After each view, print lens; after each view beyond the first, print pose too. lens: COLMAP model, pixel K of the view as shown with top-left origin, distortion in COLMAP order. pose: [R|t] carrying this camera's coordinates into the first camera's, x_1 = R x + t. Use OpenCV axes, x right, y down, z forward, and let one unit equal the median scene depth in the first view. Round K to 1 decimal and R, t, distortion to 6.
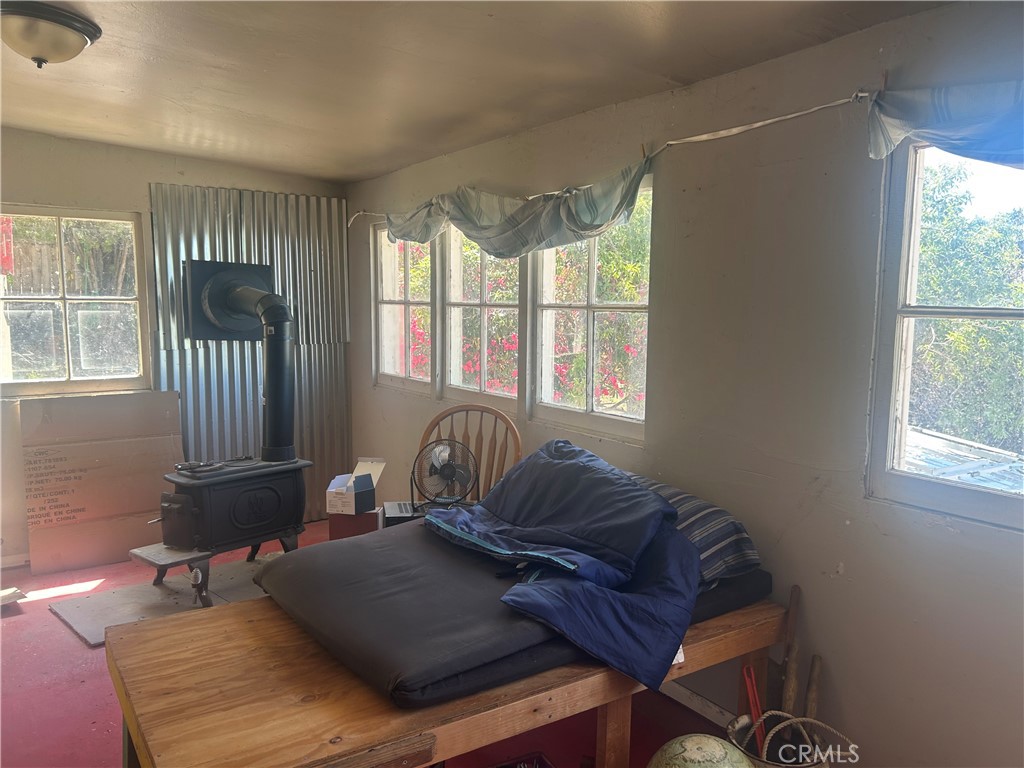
lens RADIAL K [[766.9, 0, 511.6], [0, 766.9, 387.4], [0, 0, 1]] dist [0.013555, -0.011209]
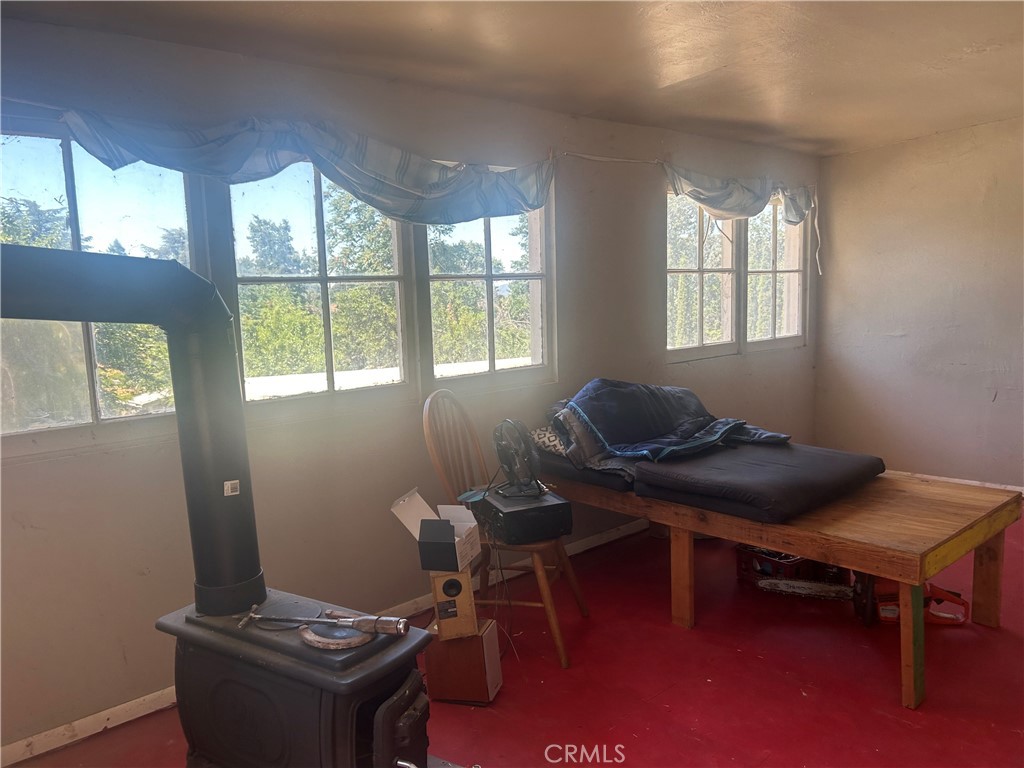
lens RADIAL K [[766.9, 0, 505.9], [0, 766.9, 381.6], [0, 0, 1]] dist [0.013555, -0.011209]
pose [[-0.107485, -0.126747, 0.986094, -1.564028], [0.148976, 0.978589, 0.142021, -0.181335], [-0.982982, 0.162169, -0.086301, 1.680890]]
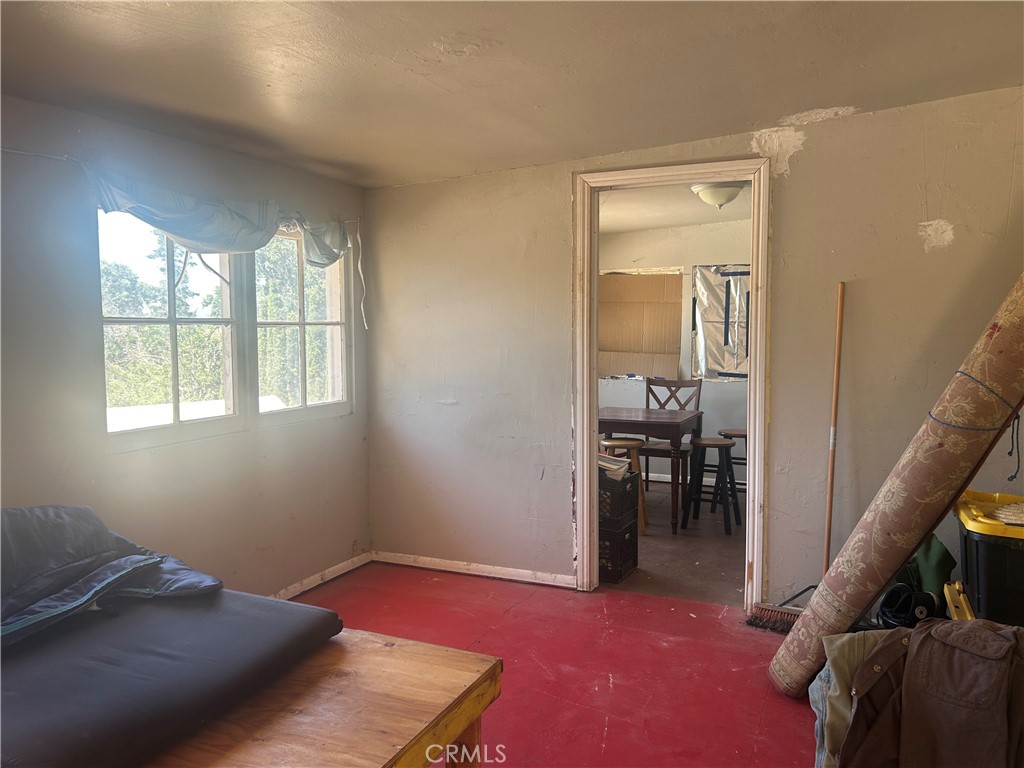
lens RADIAL K [[766.9, 0, 515.4], [0, 766.9, 382.4], [0, 0, 1]] dist [0.013555, -0.011209]
pose [[-0.512420, -0.085577, 0.854460, -1.155601], [0.088727, 0.984420, 0.151803, -0.150797], [-0.854139, 0.153601, -0.496844, 1.113353]]
